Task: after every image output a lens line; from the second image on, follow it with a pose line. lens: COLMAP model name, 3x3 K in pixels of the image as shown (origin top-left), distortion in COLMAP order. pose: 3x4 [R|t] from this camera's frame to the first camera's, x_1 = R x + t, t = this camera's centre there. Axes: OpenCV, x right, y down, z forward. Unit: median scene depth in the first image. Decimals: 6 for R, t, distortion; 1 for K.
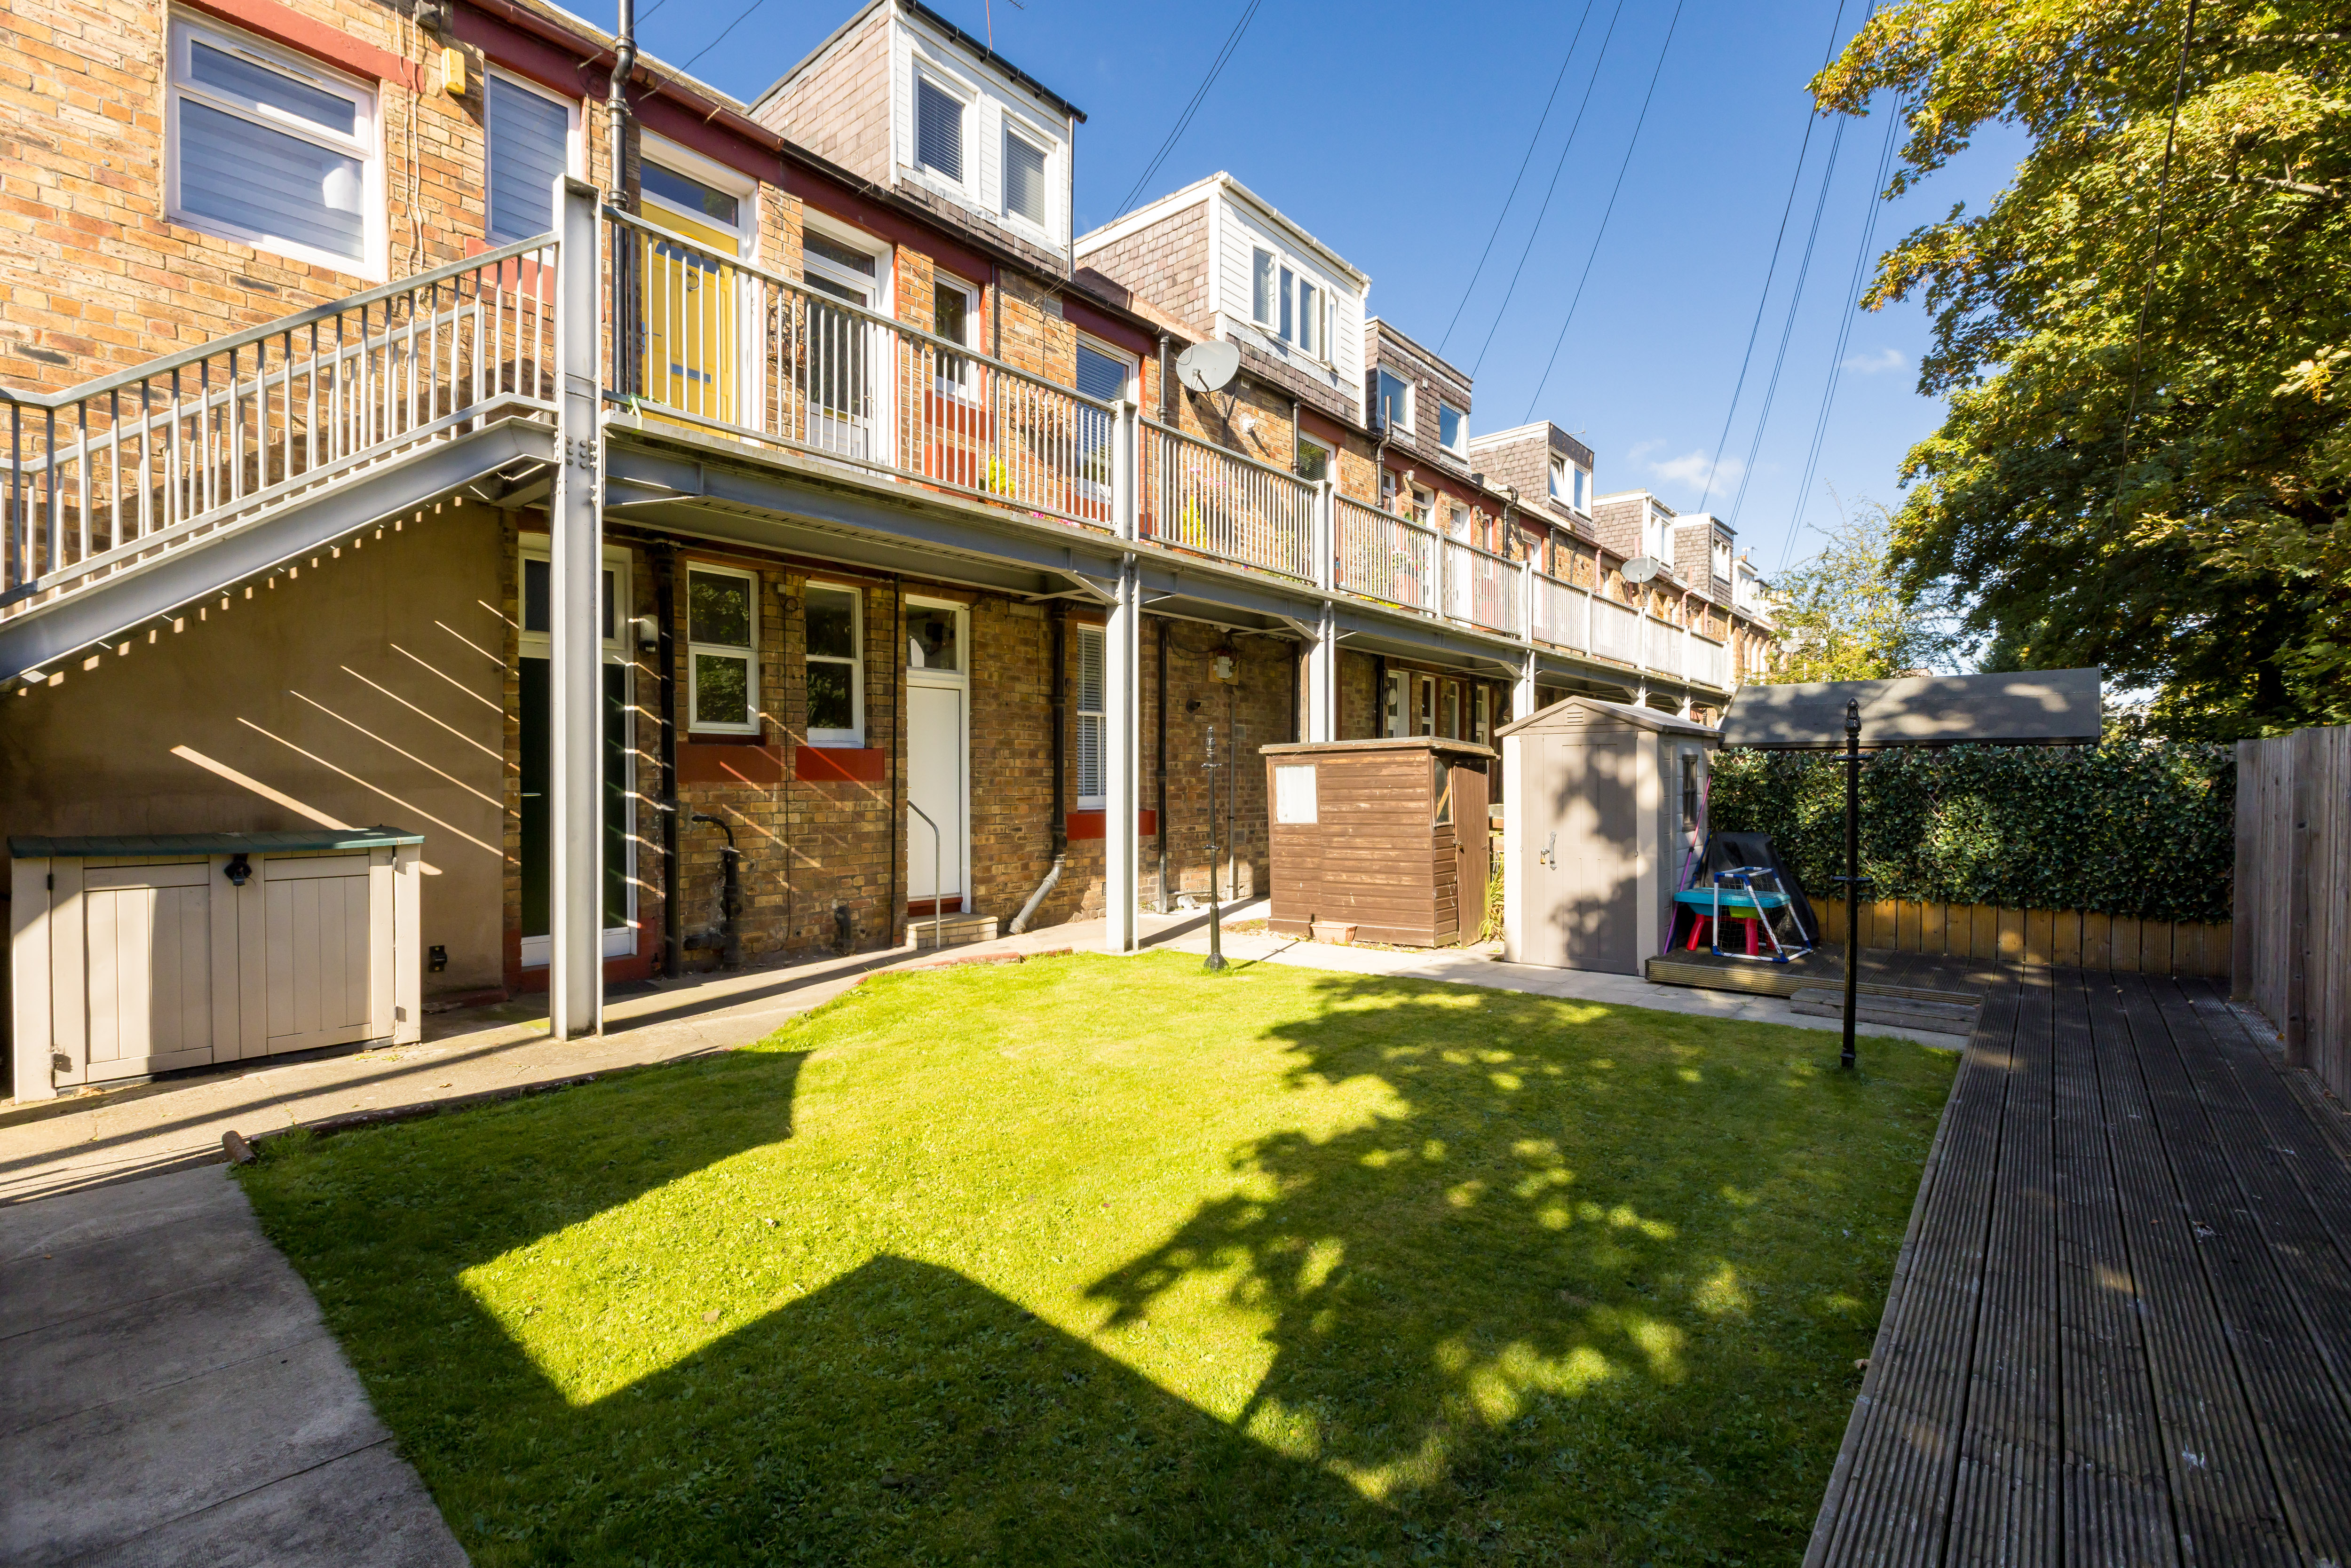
lens RADIAL K [[1039.6, 0, 1156.2], [0, 1039.6, 783.0], [0, 0, 1]] dist [-0.002068, -0.000037]
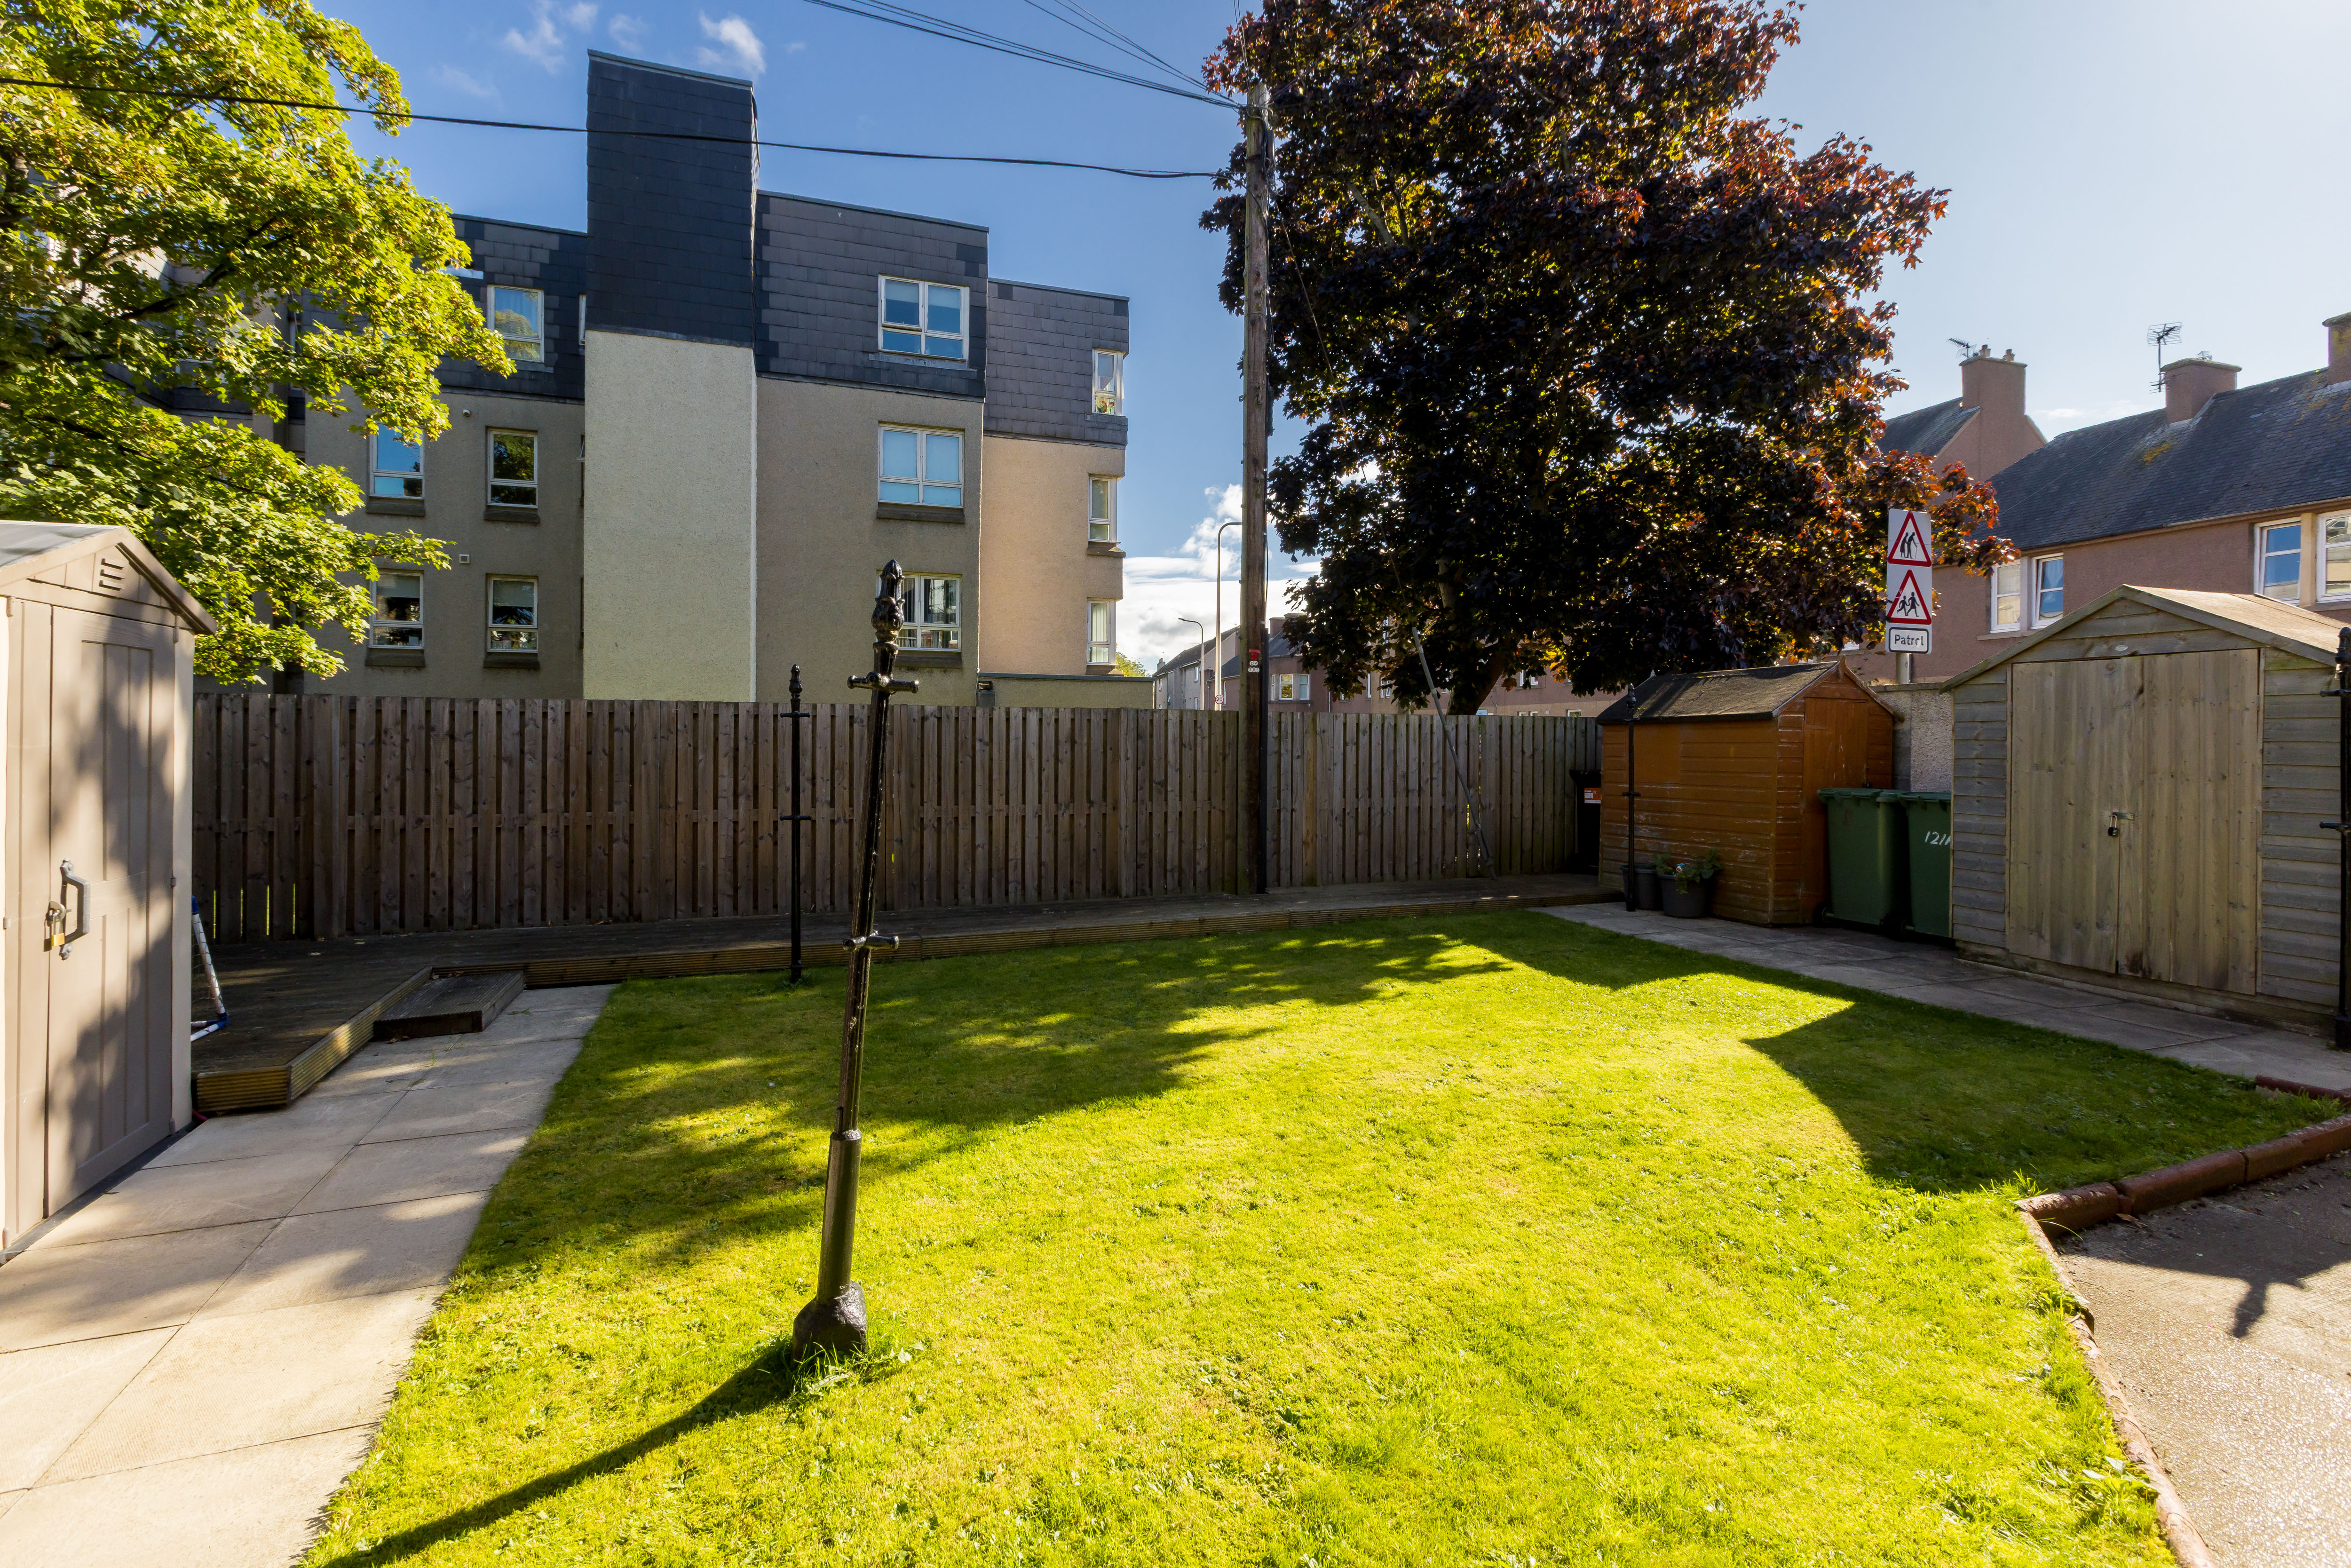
lens RADIAL K [[1038.7, 0, 1209.9], [0, 1038.7, 747.3], [0, 0, 1]] dist [0.002973, 0.000230]
pose [[-0.886744, -0.007415, 0.462201, -0.430619], [-0.002913, 0.999941, 0.010453, -0.002188], [-0.462251, 0.007923, -0.886714, 2.900360]]
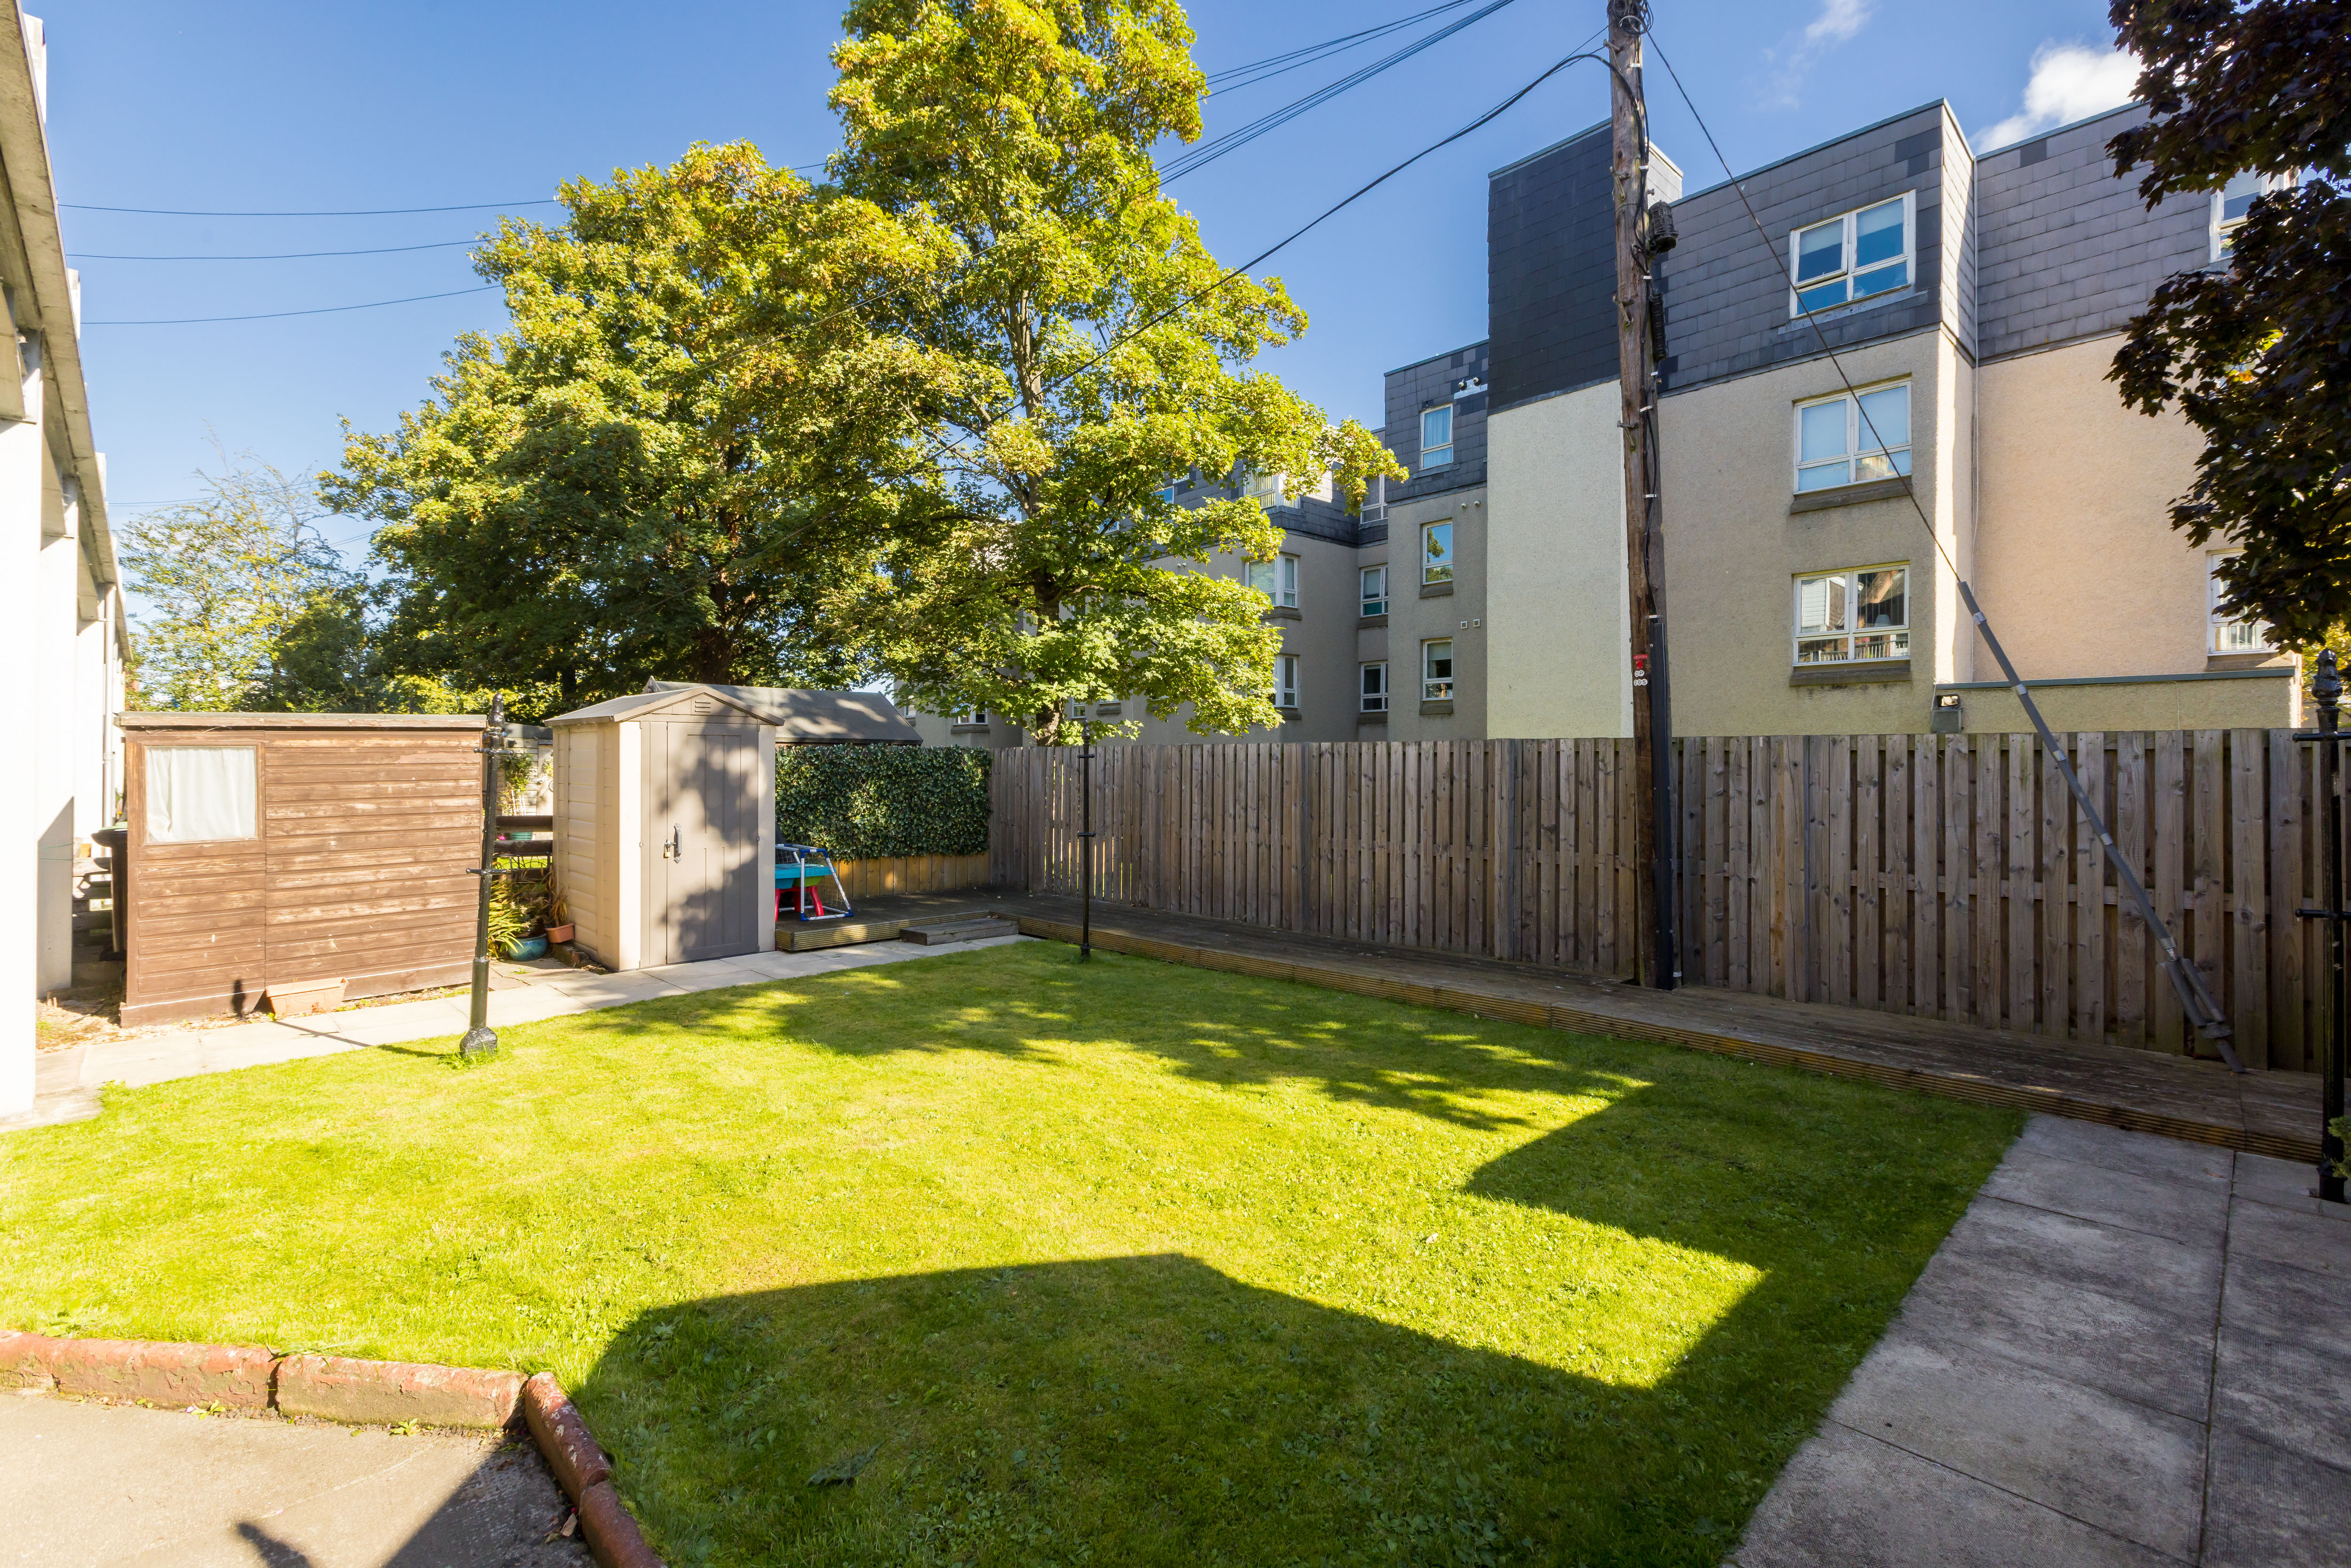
lens RADIAL K [[1039.6, 0, 1156.2], [0, 1039.6, 783.0], [0, 0, 1]] dist [-0.002068, -0.000037]
pose [[0.087172, -0.016911, 0.996050, -1.360936], [0.001458, 0.999857, 0.016848, -0.017029], [-0.996192, -0.000017, 0.087185, 1.183675]]
